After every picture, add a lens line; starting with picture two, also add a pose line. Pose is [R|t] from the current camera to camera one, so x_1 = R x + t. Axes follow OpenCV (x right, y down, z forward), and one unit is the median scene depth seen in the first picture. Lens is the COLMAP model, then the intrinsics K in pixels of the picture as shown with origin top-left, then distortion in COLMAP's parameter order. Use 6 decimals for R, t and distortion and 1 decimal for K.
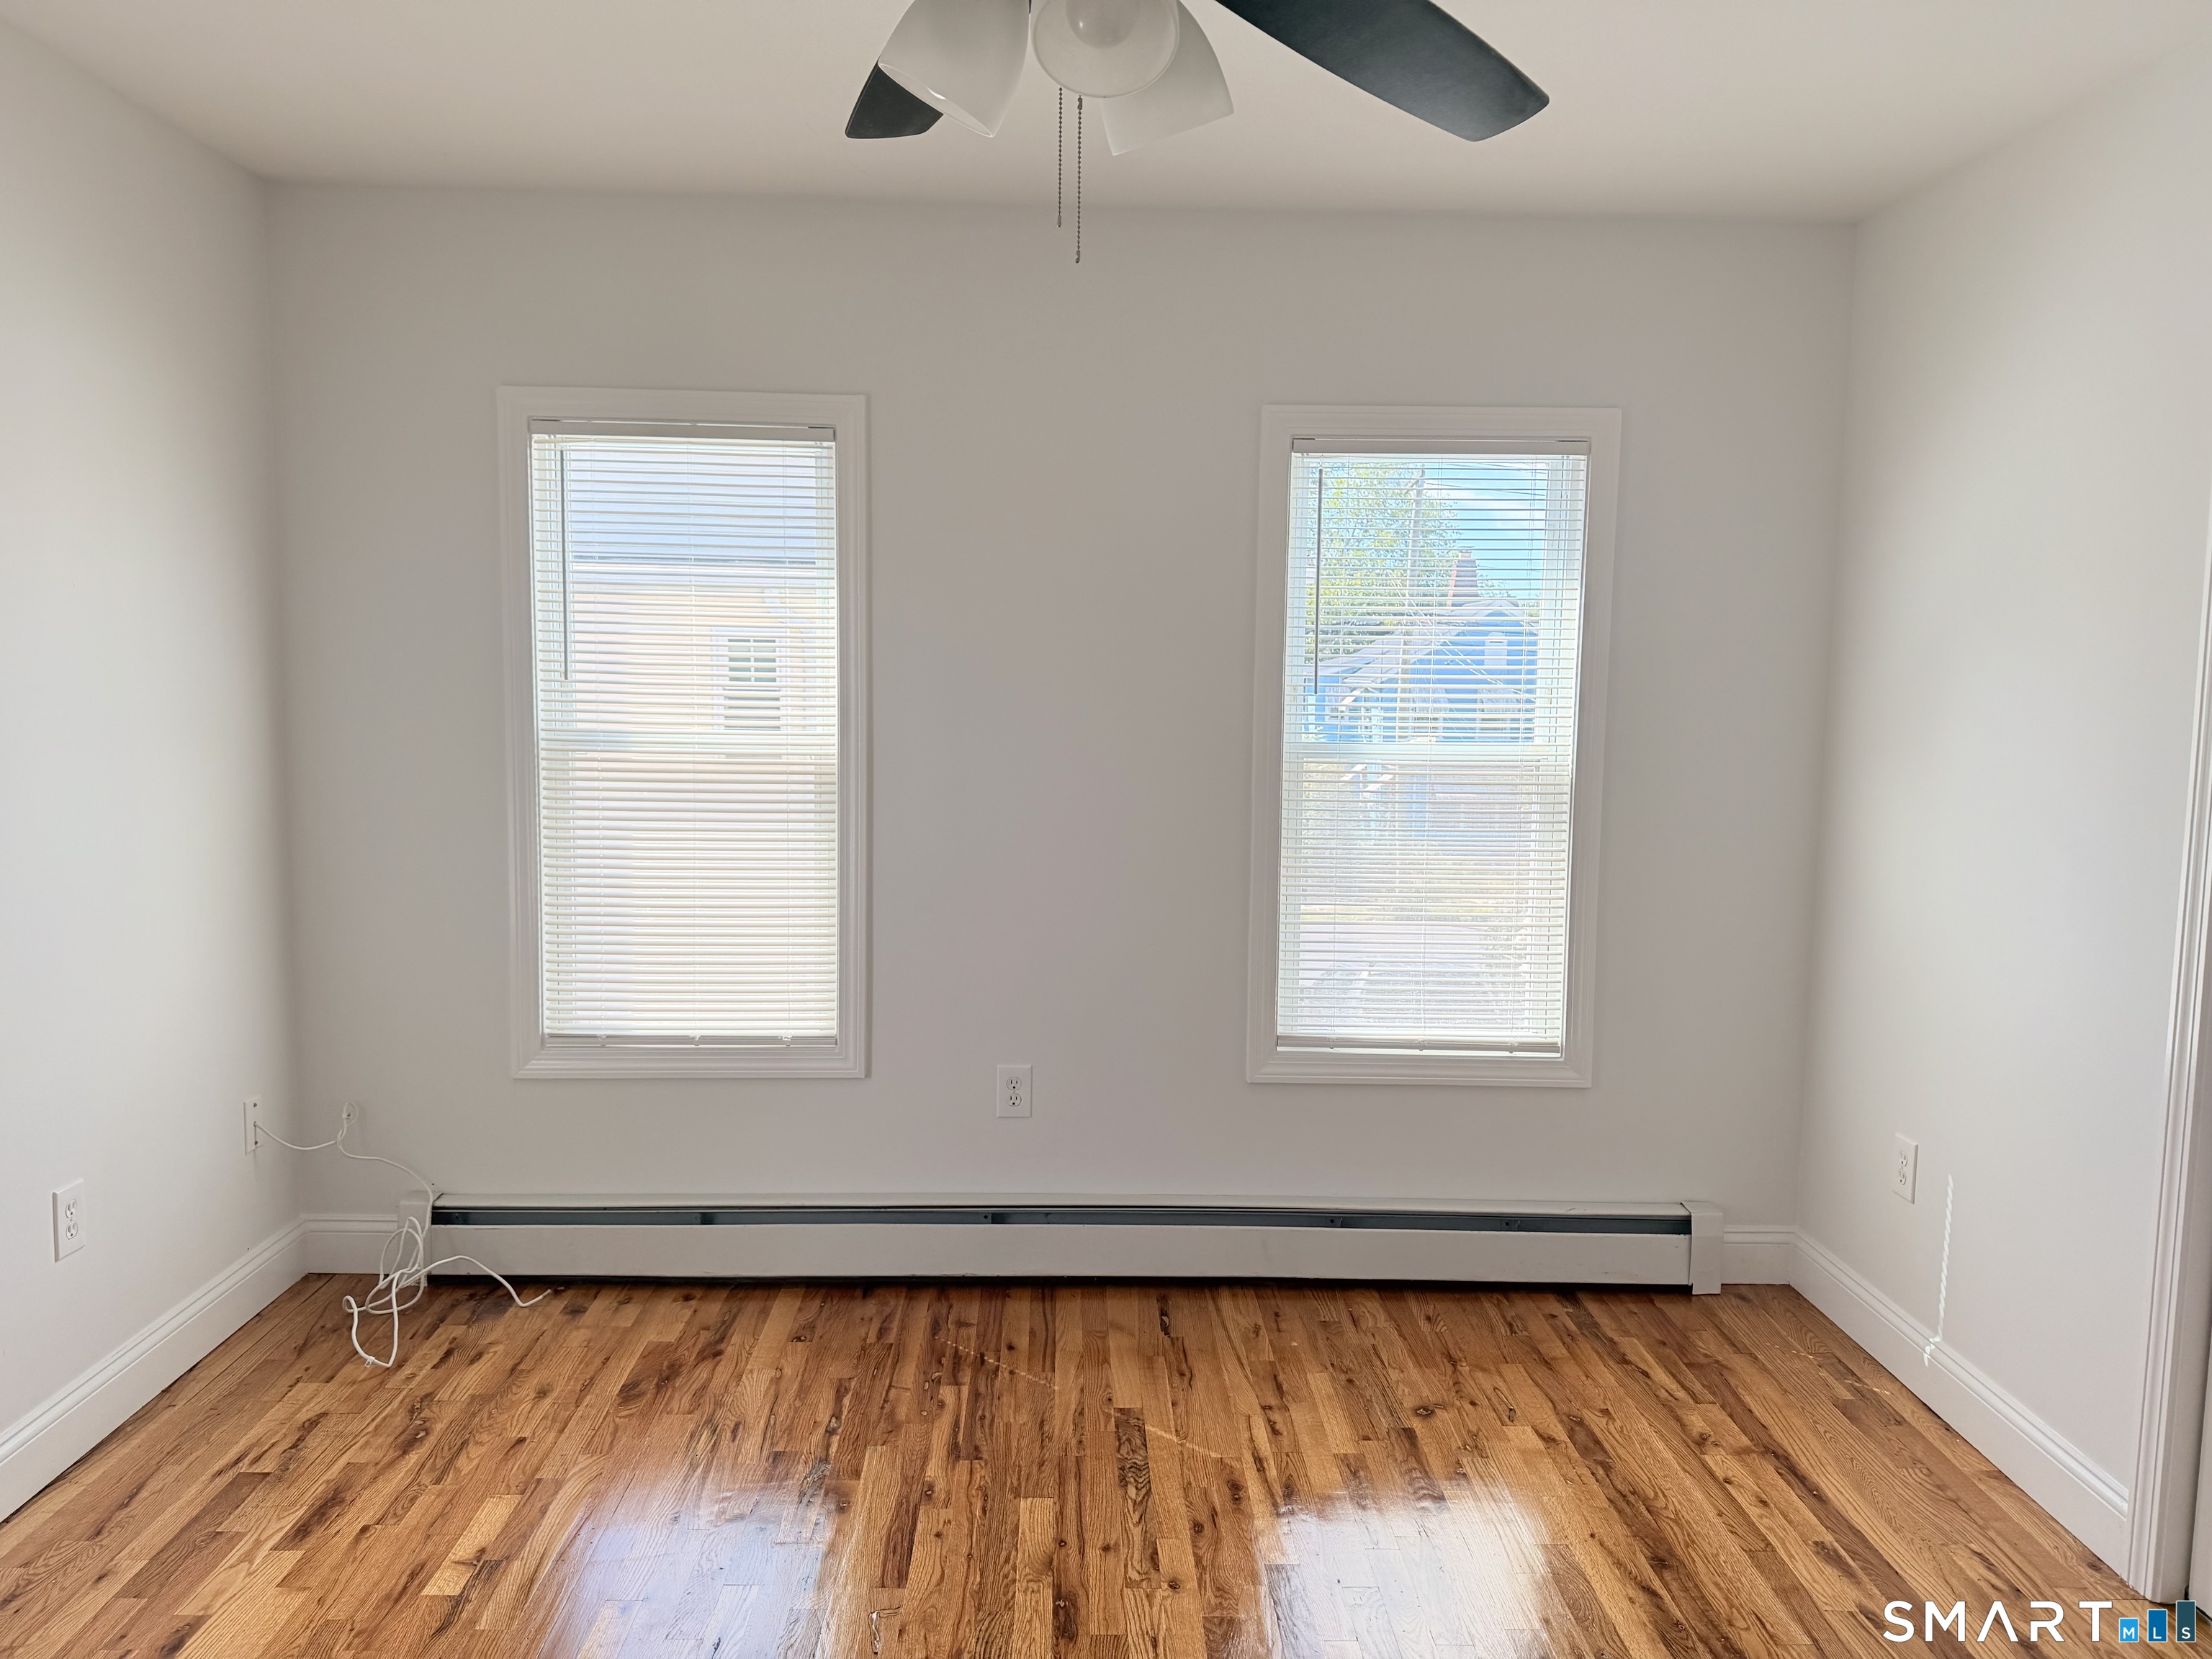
lens RADIAL K [[1577.9, 0, 1066.7], [0, 1577.9, 798.9], [0, 0, 1]] dist [0.021743, -0.033639]
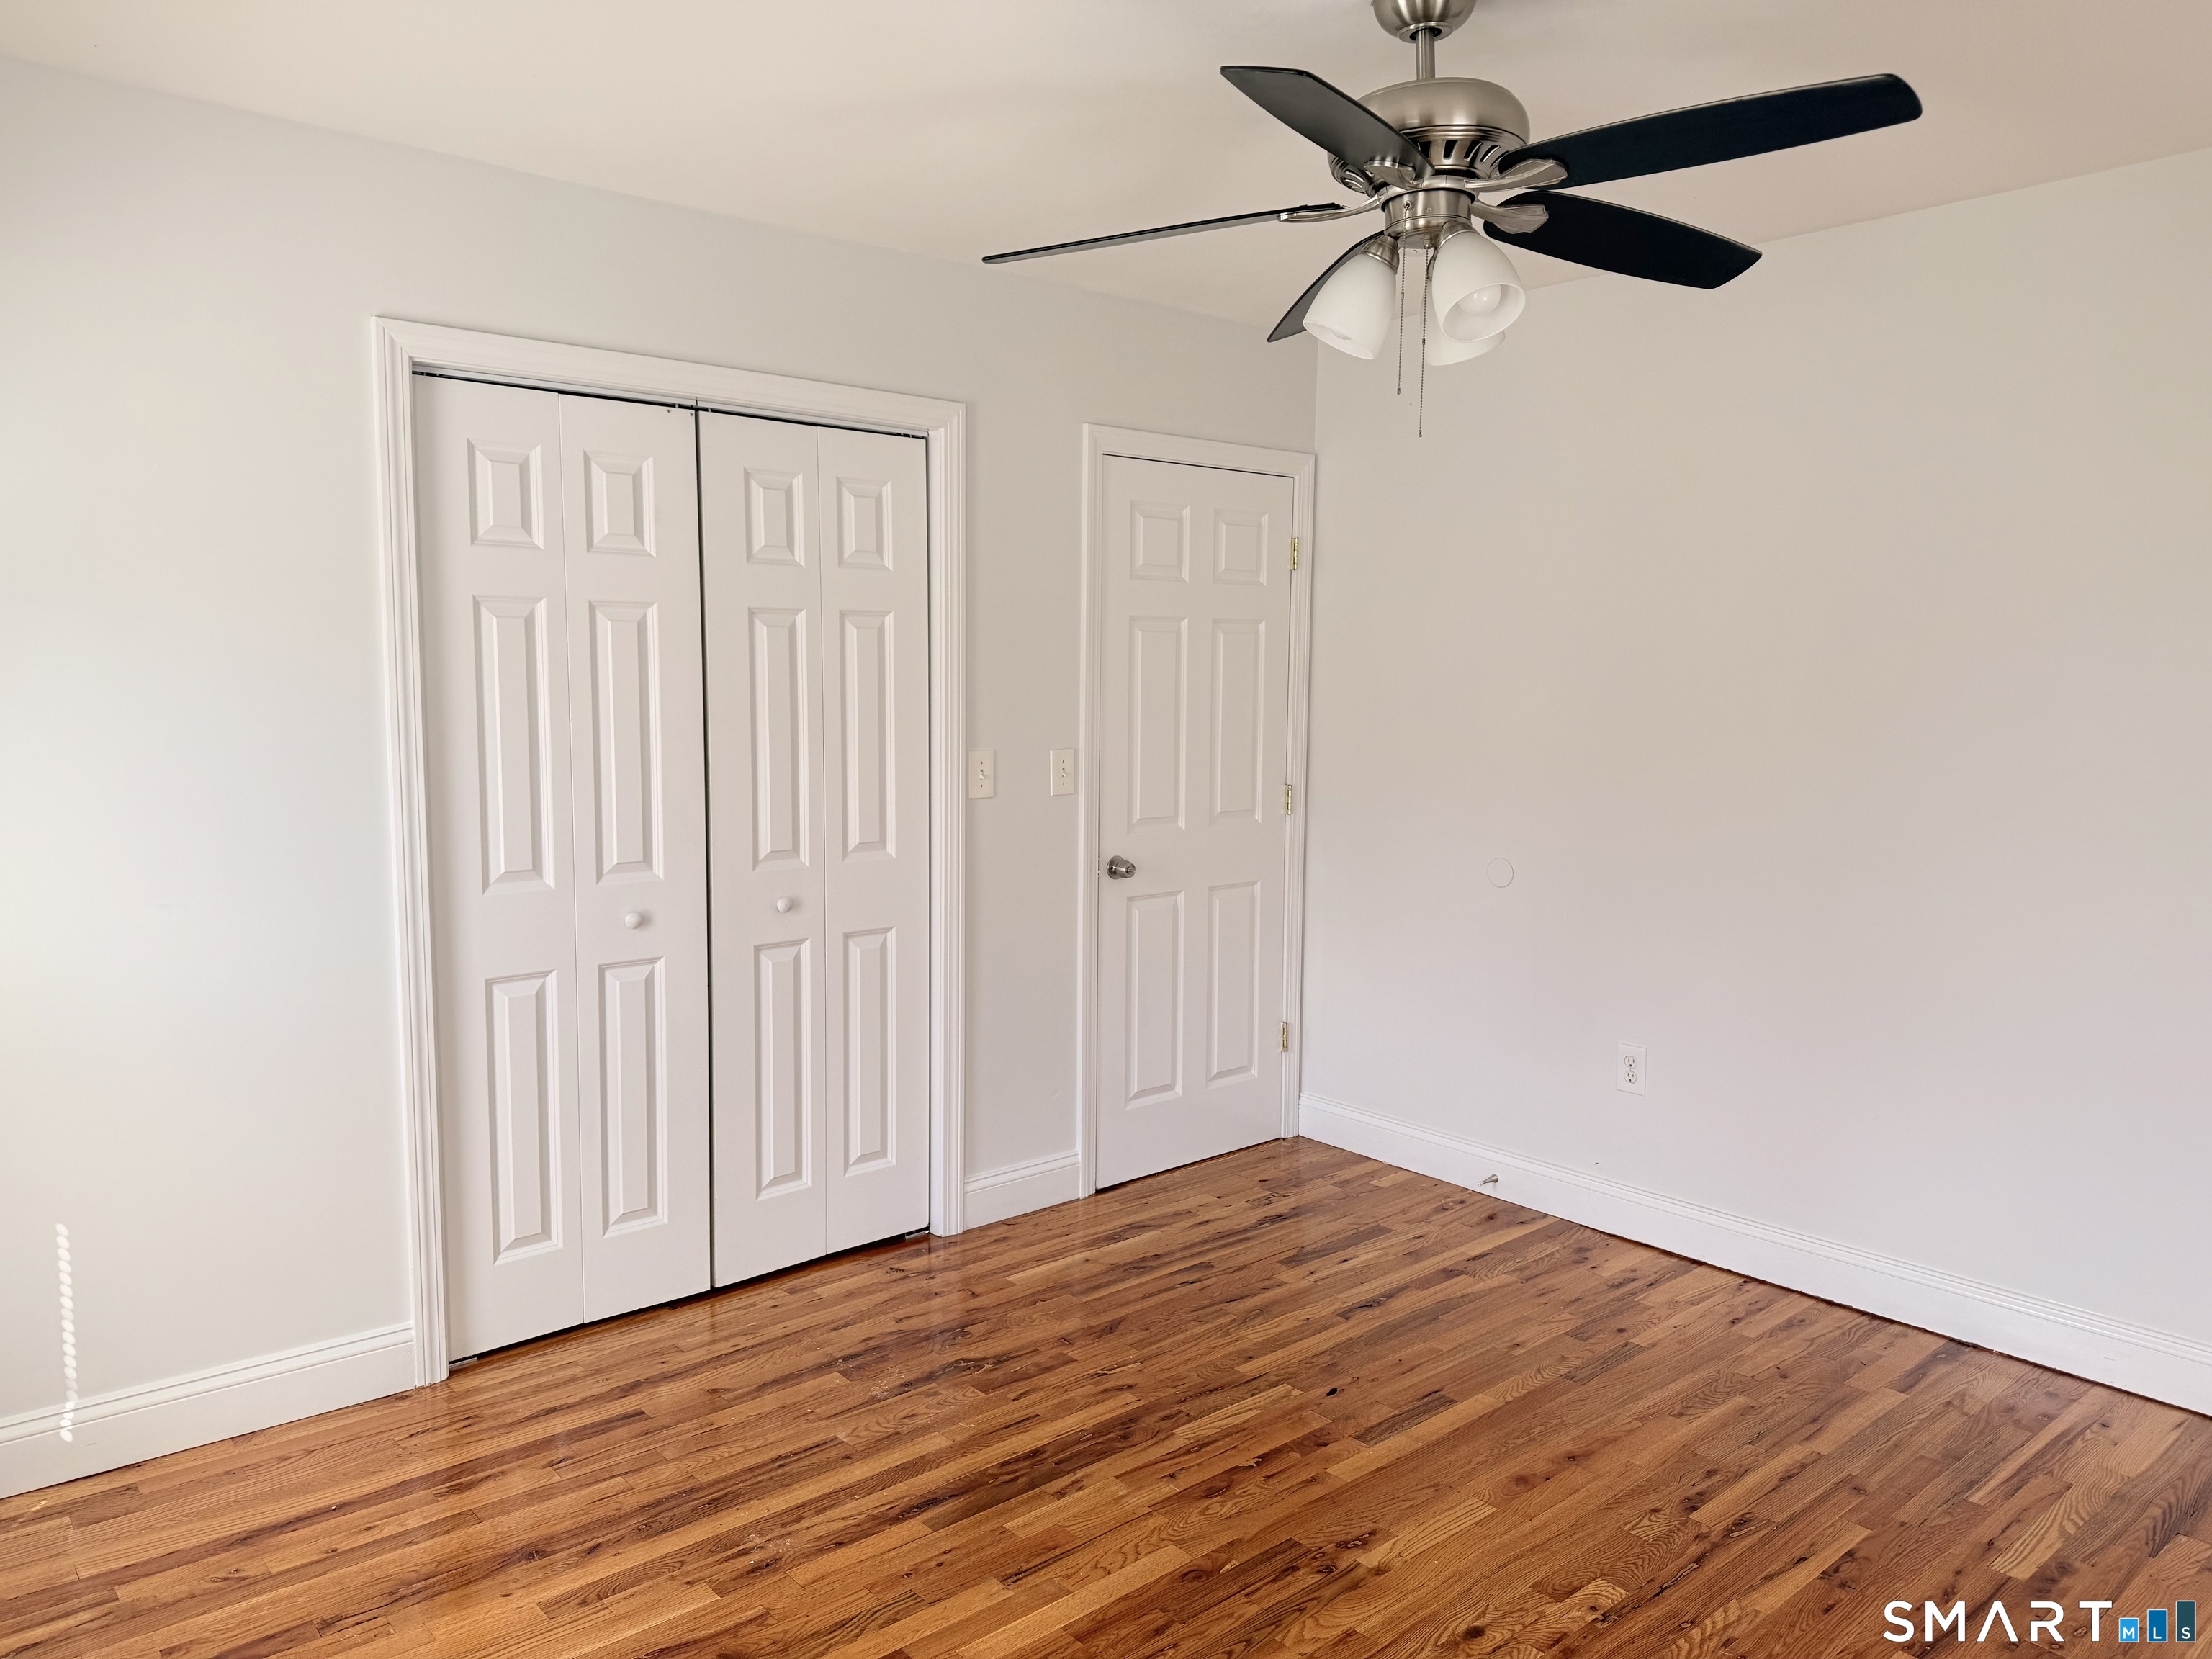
lens RADIAL K [[1569.4, 0, 1106.0], [0, 1569.4, 829.5], [0, 0, 1]] dist [0.108089, -0.158629]
pose [[-0.641332, -0.098453, 0.760921, -0.459593], [0.067554, 0.980636, 0.183819, -0.098574], [-0.764284, 0.169292, -0.622262, 1.023532]]
